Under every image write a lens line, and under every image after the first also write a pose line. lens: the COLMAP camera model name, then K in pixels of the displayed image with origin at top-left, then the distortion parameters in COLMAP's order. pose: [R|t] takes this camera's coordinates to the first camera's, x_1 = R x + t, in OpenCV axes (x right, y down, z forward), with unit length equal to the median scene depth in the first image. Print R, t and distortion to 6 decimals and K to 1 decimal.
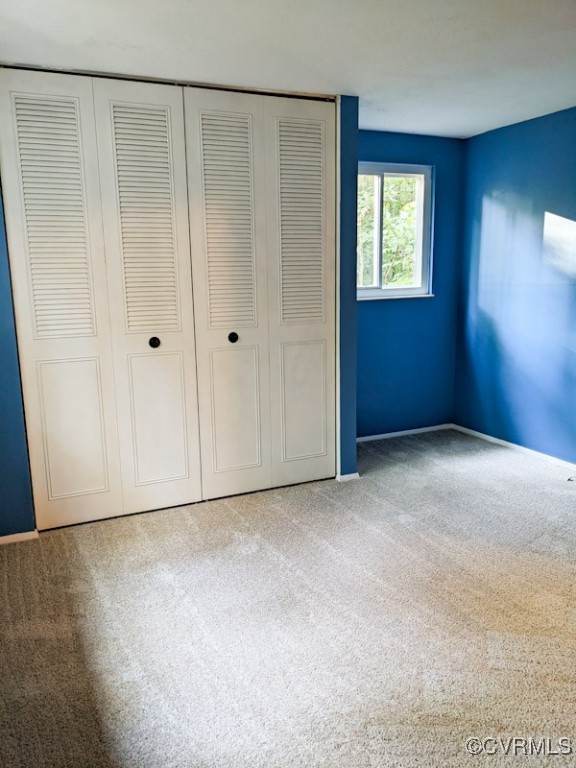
lens RADIAL K [[609.1, 0, 283.9], [0, 609.1, 388.4], [0, 0, 1]] dist [0.061372, -0.106116]
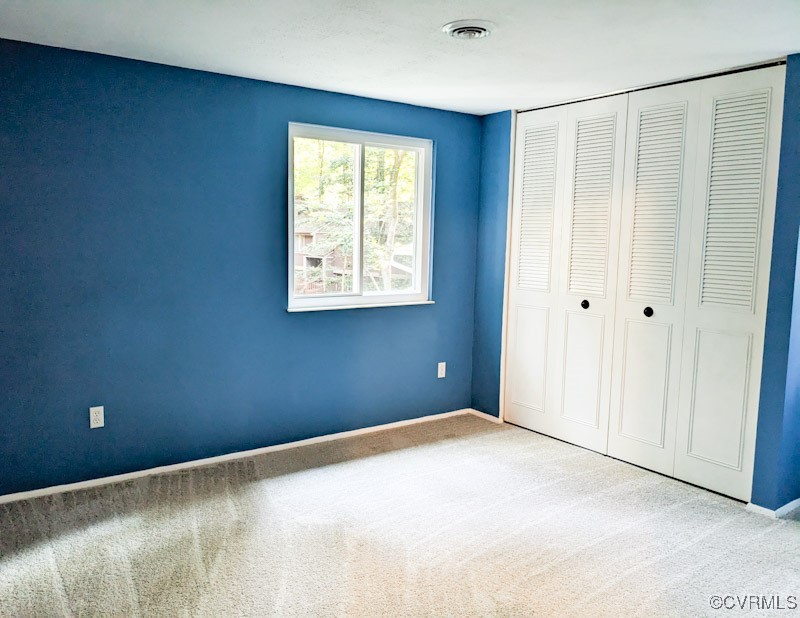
lens RADIAL K [[657.3, 0, 400.0], [0, 657.3, 309.0], [0, 0, 1]] dist [0.003231, 0.001945]
pose [[0.188007, 0.130659, -0.973438, 1.010259], [-0.216673, 0.972211, 0.088647, -0.104516], [0.957970, 0.194251, 0.211093, 0.386148]]
